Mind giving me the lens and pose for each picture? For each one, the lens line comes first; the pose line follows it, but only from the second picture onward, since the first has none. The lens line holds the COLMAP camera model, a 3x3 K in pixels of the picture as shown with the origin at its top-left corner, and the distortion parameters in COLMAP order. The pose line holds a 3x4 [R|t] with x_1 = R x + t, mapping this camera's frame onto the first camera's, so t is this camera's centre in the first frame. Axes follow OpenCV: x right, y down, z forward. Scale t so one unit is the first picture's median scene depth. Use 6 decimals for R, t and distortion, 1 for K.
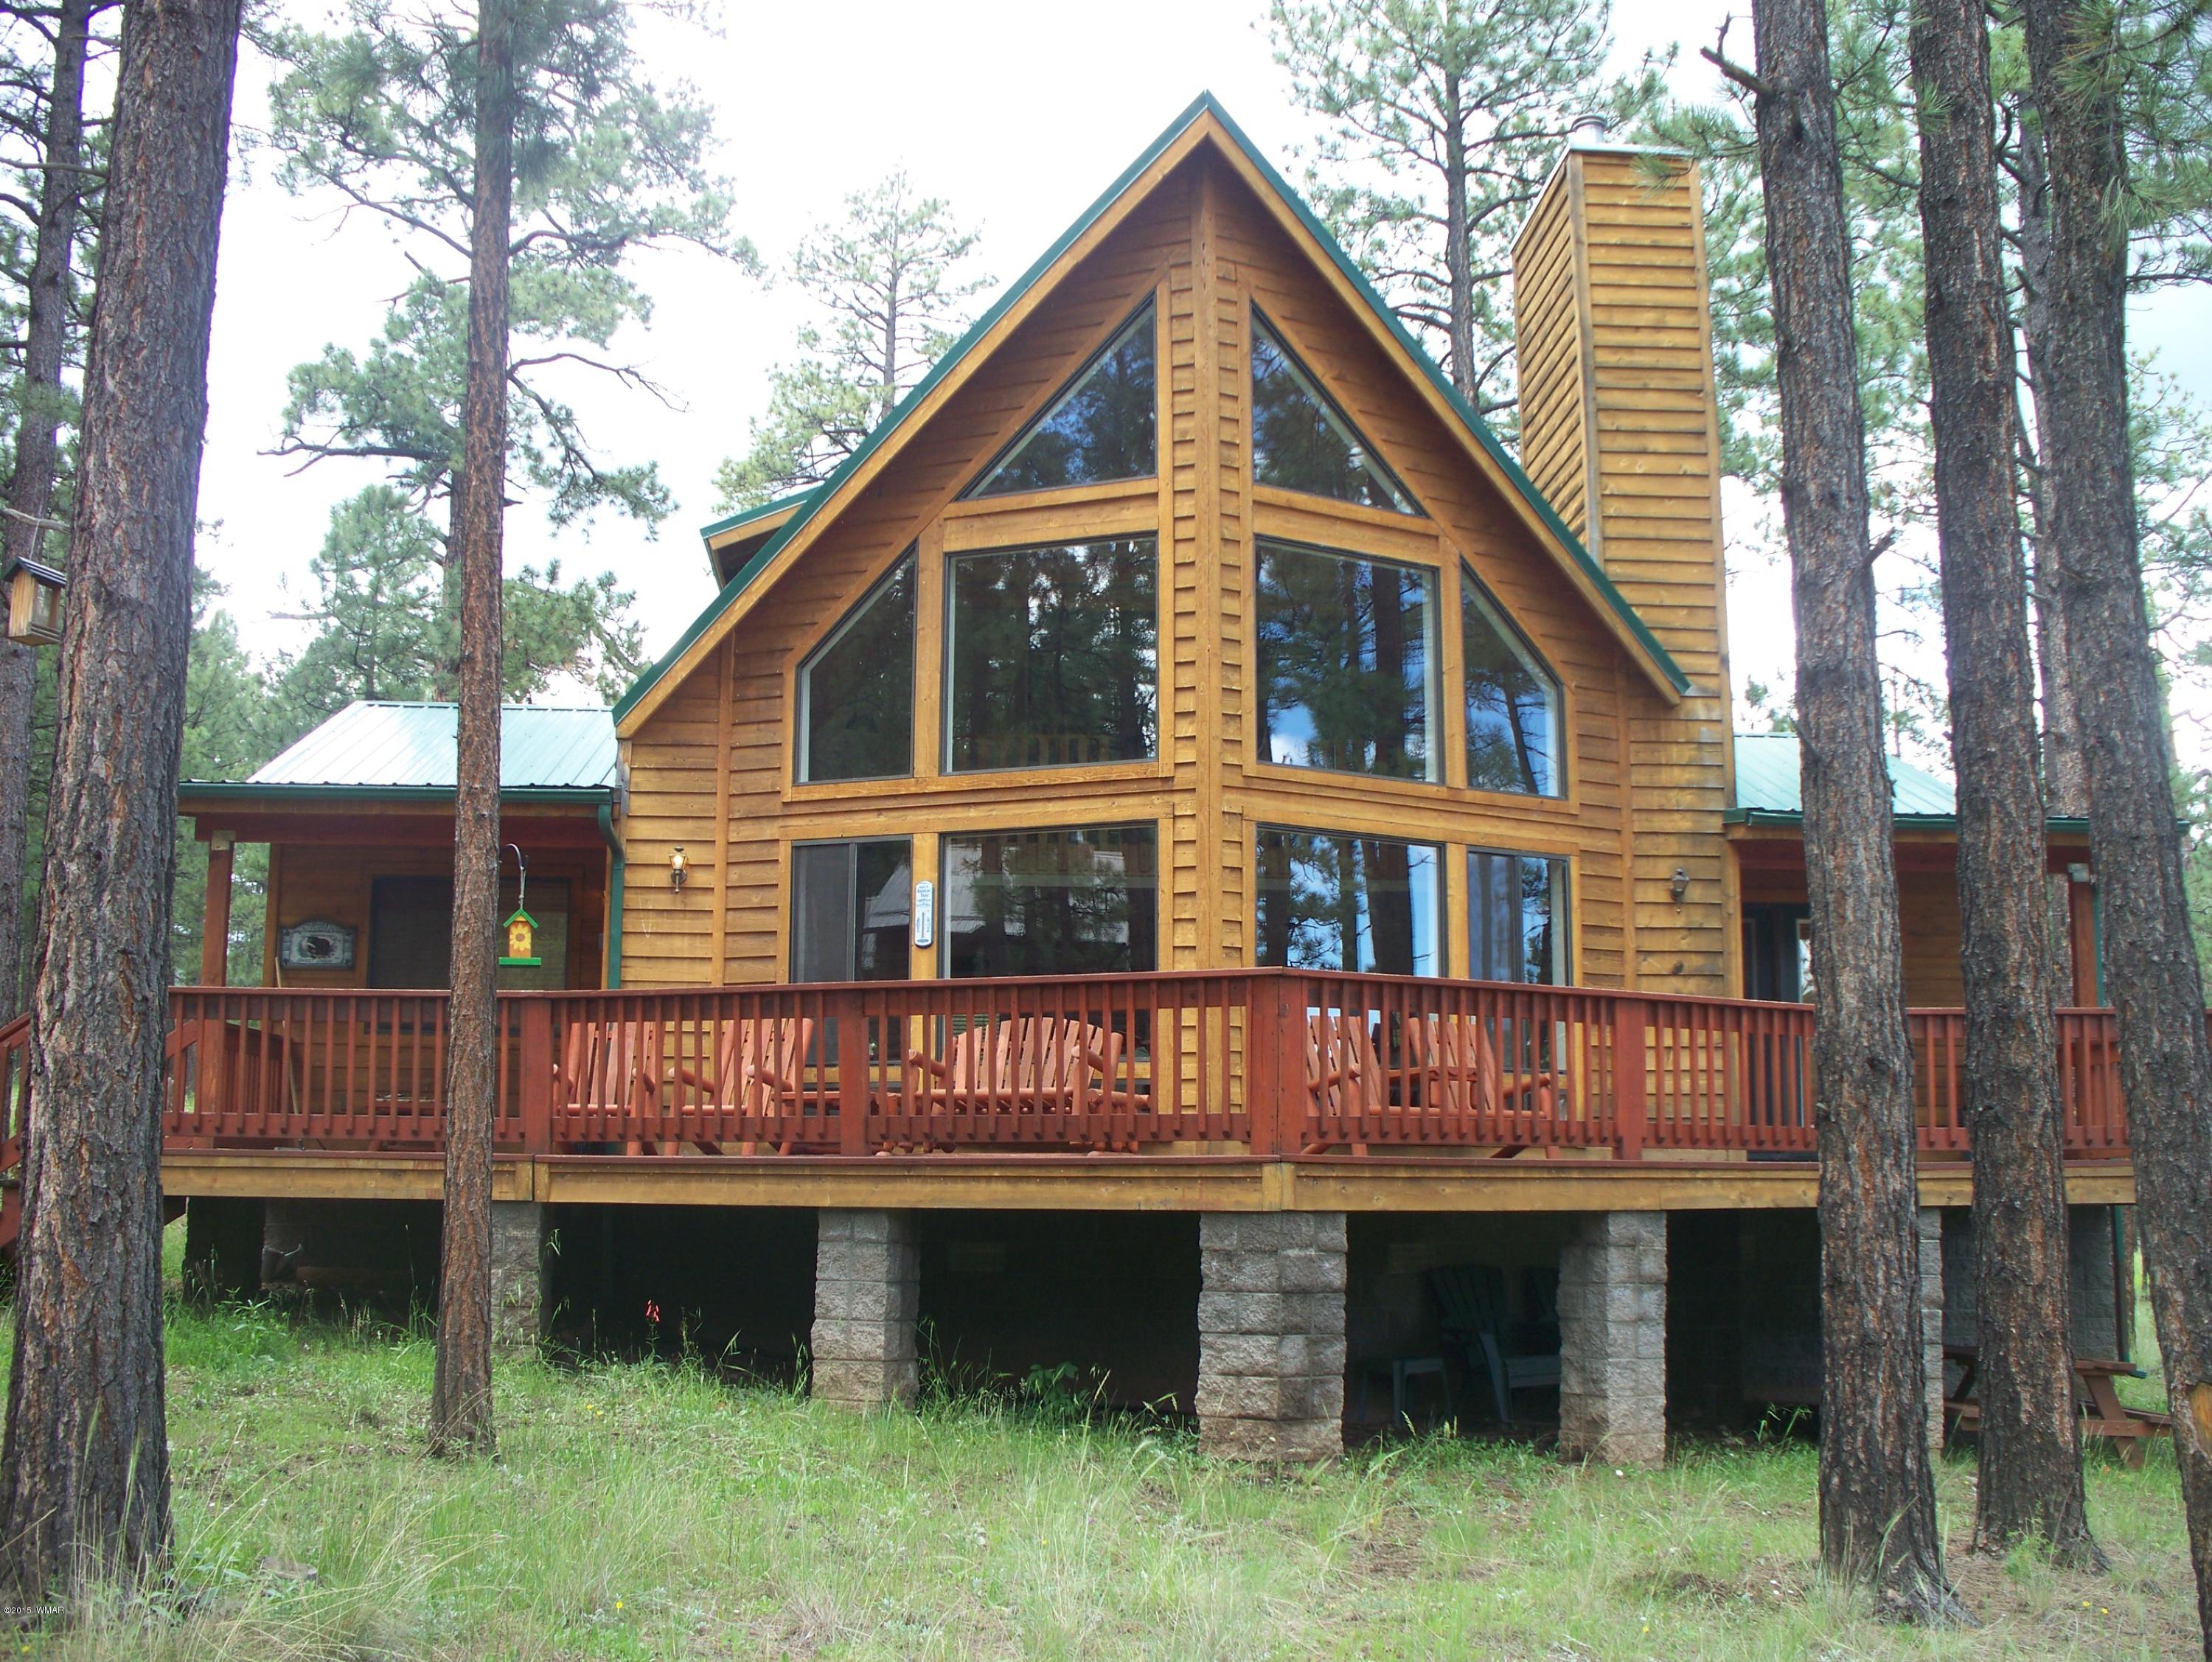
lens RADIAL K [[2296.1, 0, 1106.0], [0, 2296.1, 831.0], [0, 0, 1]] dist [-0.213527, 0.244041]
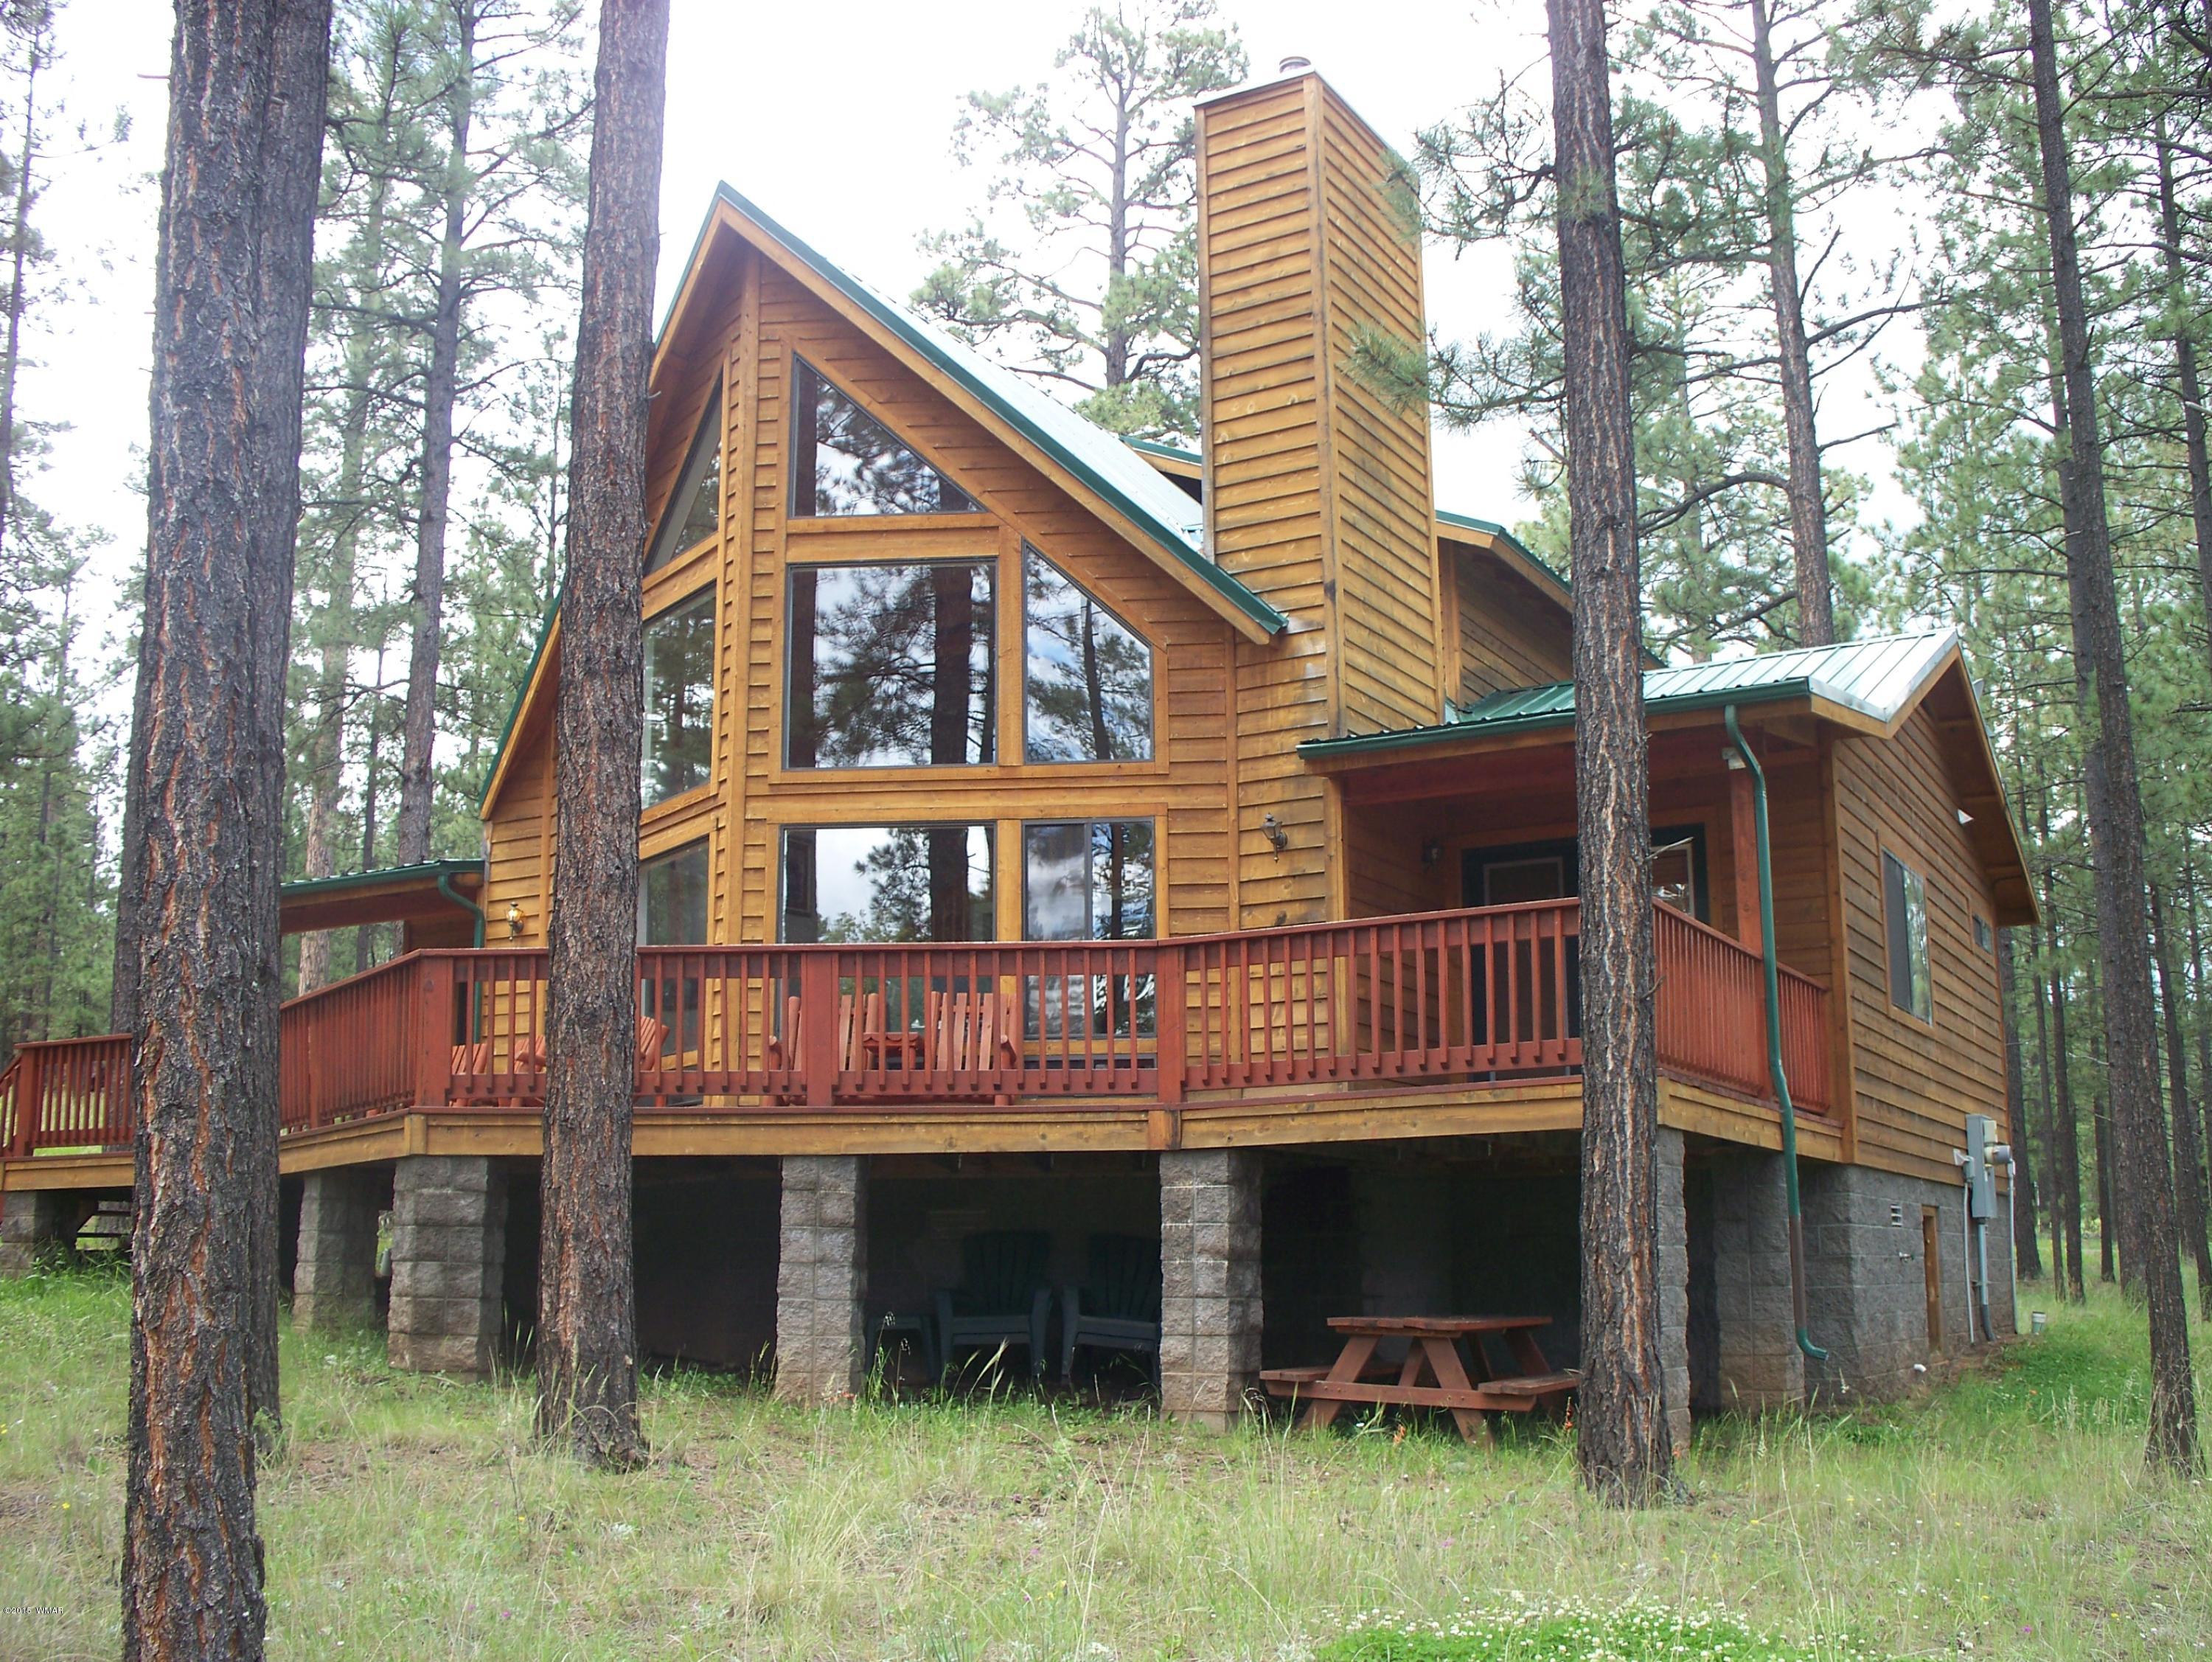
lens RADIAL K [[2296.1, 0, 1106.0], [0, 2296.1, 831.0], [0, 0, 1]] dist [-0.213527, 0.244041]
pose [[0.832252, -0.123836, -0.540389, 0.746966], [0.104726, 0.992301, -0.066107, 0.083365], [0.544416, -0.001575, 0.838814, 0.159378]]
